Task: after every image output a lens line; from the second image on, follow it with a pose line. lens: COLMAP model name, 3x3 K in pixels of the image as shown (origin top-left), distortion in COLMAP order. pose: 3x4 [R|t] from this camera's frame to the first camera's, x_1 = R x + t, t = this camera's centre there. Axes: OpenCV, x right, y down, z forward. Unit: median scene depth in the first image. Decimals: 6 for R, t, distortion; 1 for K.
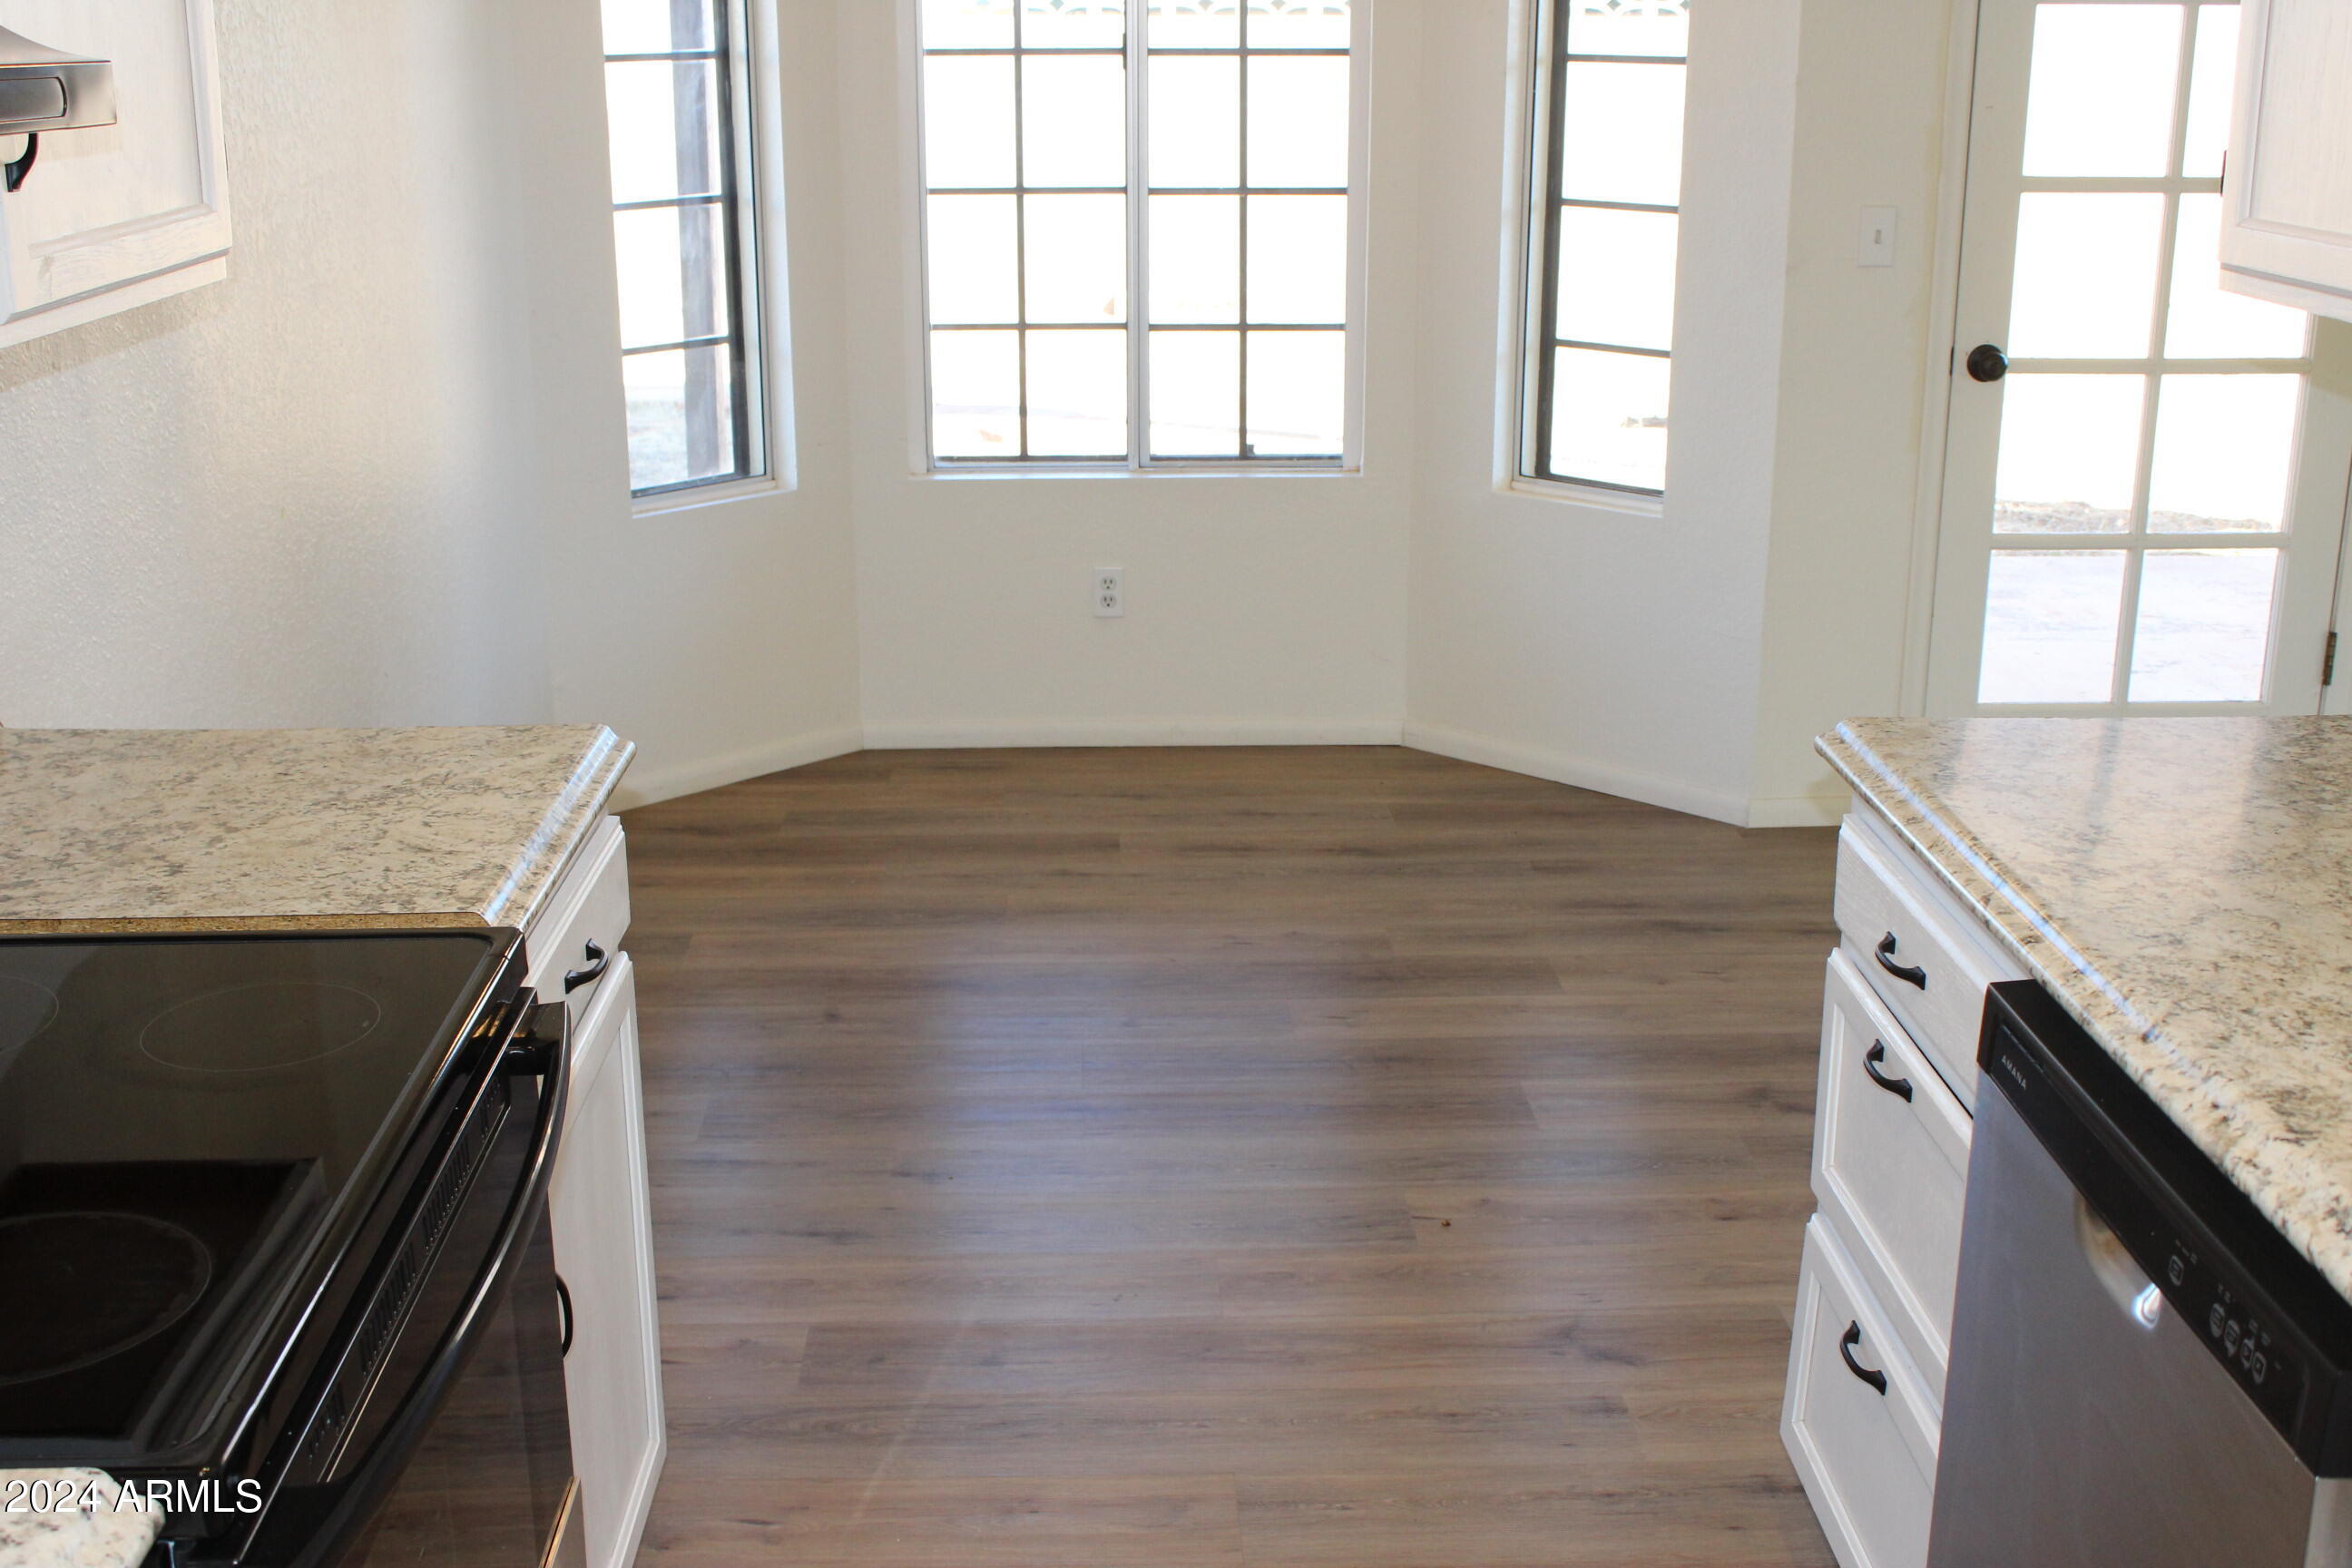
lens RADIAL K [[2576.9, 0, 1167.7], [0, 2576.9, 780.4], [0, 0, 1]] dist [-0.087045, 0.000000]
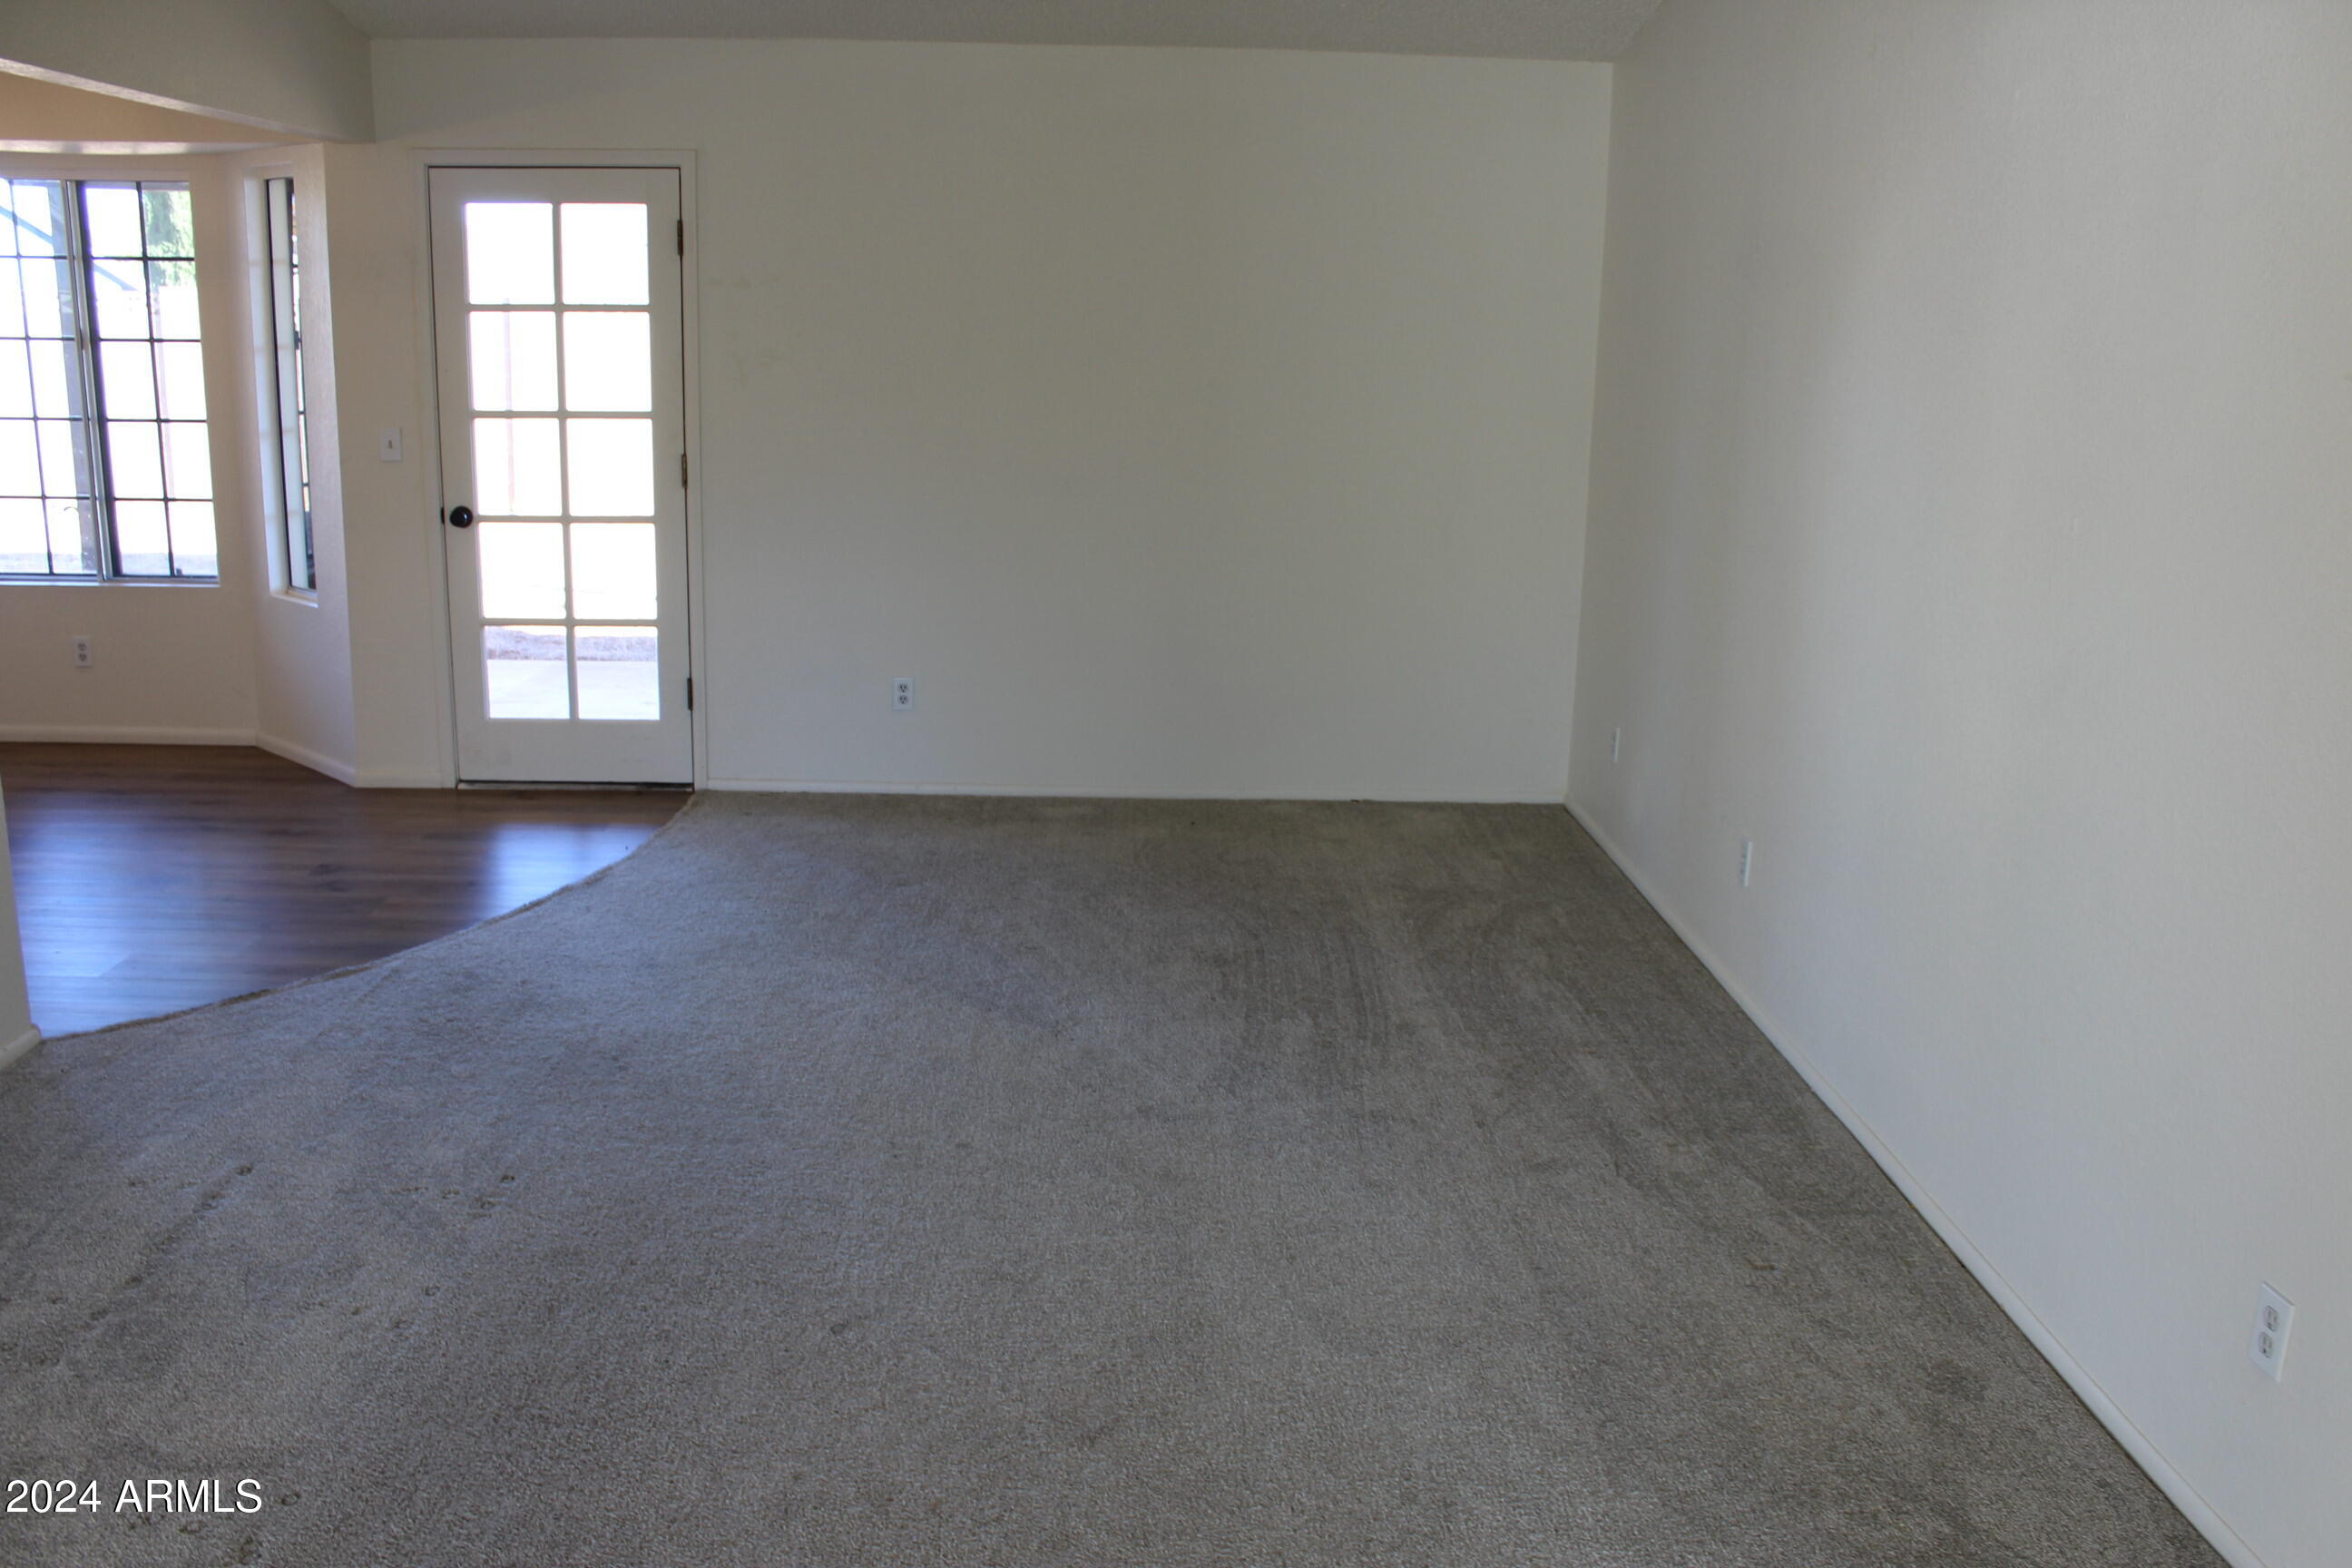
lens RADIAL K [[1970.1, 0, 1169.1], [0, 1970.1, 791.0], [0, 0, 1]] dist [-0.169747, 0.143919]
pose [[0.999683, 0.024574, 0.005388, 0.808563], [-0.024228, 0.998082, -0.056969, 0.085493], [-0.006778, 0.056820, 0.998361, -0.300678]]
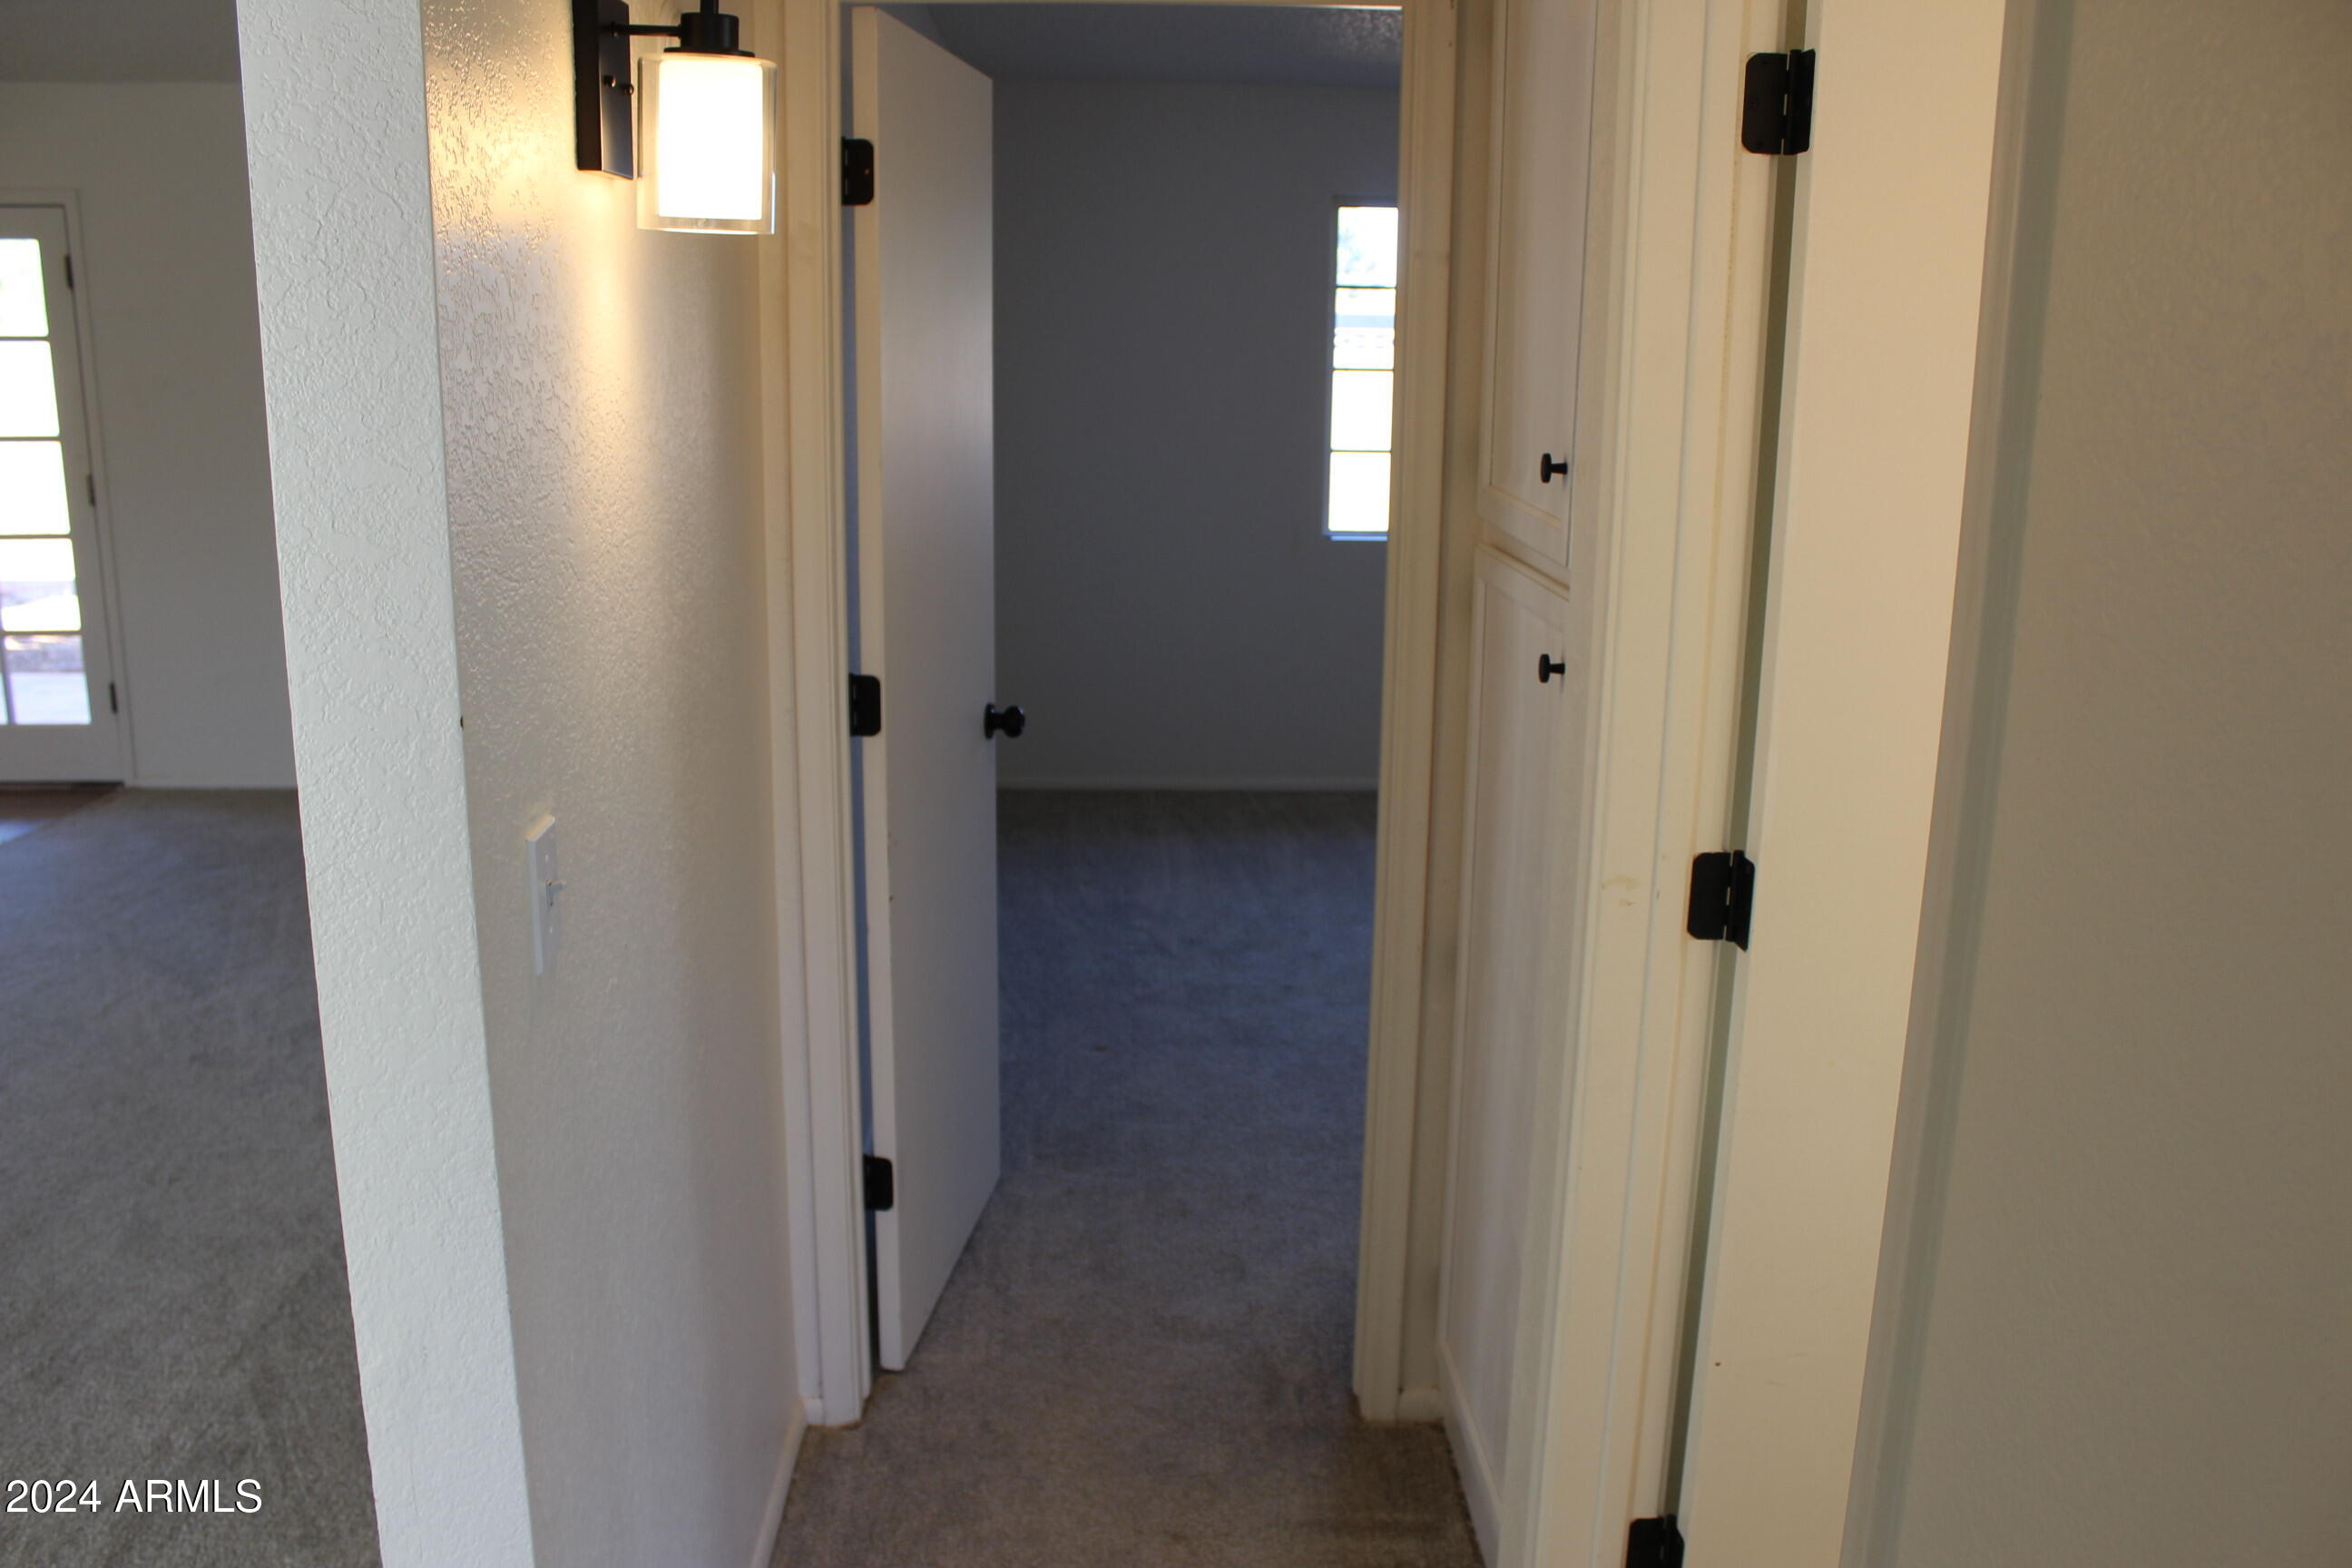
lens RADIAL K [[1970.1, 0, 1164.1], [0, 1970.1, 782.7], [0, 0, 1]] dist [-0.169747, 0.143919]
pose [[0.999916, 0.008489, 0.009815, 1.250396], [-0.007785, 0.997538, -0.069699, 0.104077], [-0.010383, 0.069617, 0.997520, -0.359956]]
